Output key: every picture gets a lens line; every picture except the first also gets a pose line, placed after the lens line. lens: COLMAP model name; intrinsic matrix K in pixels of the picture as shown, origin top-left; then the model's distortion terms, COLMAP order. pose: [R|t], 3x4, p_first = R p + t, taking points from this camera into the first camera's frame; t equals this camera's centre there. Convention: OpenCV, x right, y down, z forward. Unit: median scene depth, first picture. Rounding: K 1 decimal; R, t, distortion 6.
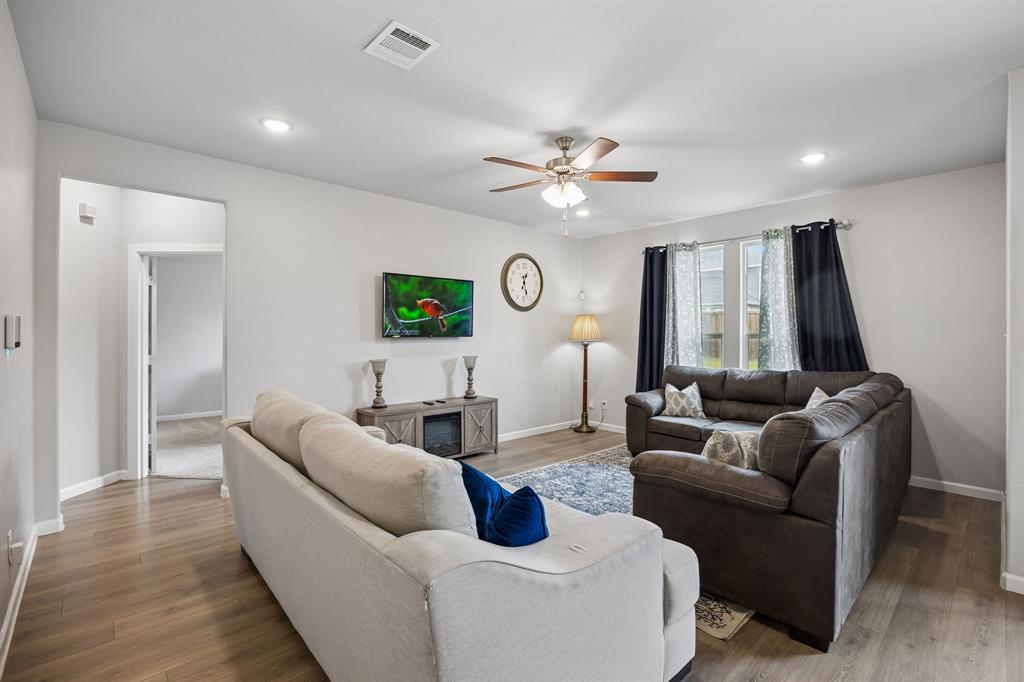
lens RADIAL K [[466.7, 0, 517.2], [0, 466.7, 331.9], [0, 0, 1]] dist [0.001366, -0.000310]
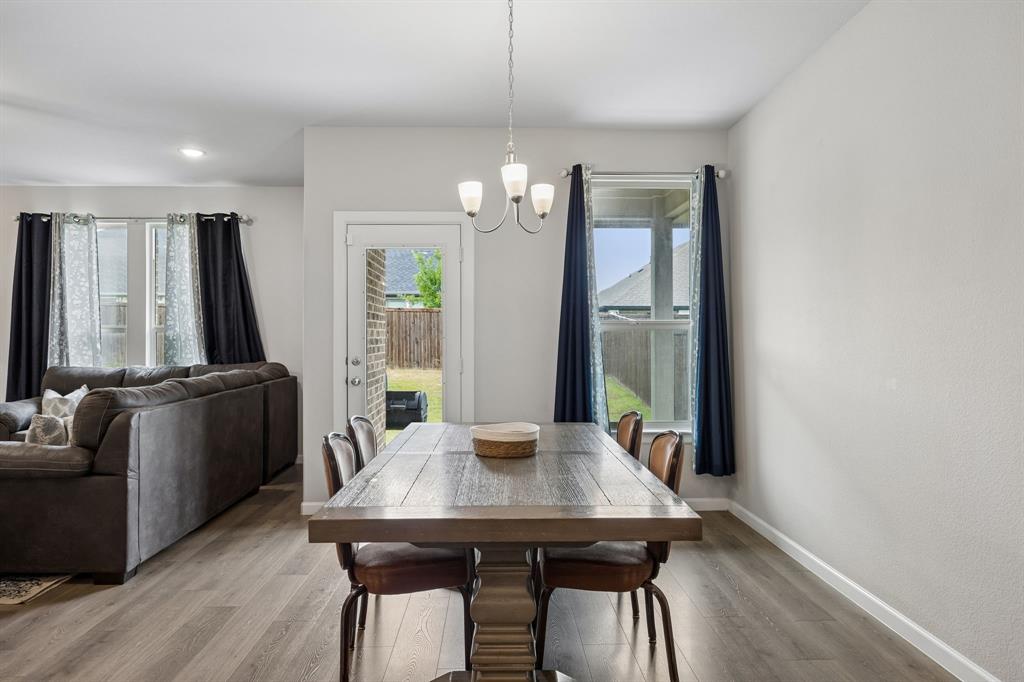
lens RADIAL K [[648.2, 0, 513.2], [0, 648.2, 332.8], [0, 0, 1]] dist [0.006246, -0.000680]
pose [[0.674300, 0.001697, 0.738455, 0.043751], [0.000054, 0.999997, -0.002347, 0.019334], [-0.738457, 0.001622, 0.674298, -0.358296]]
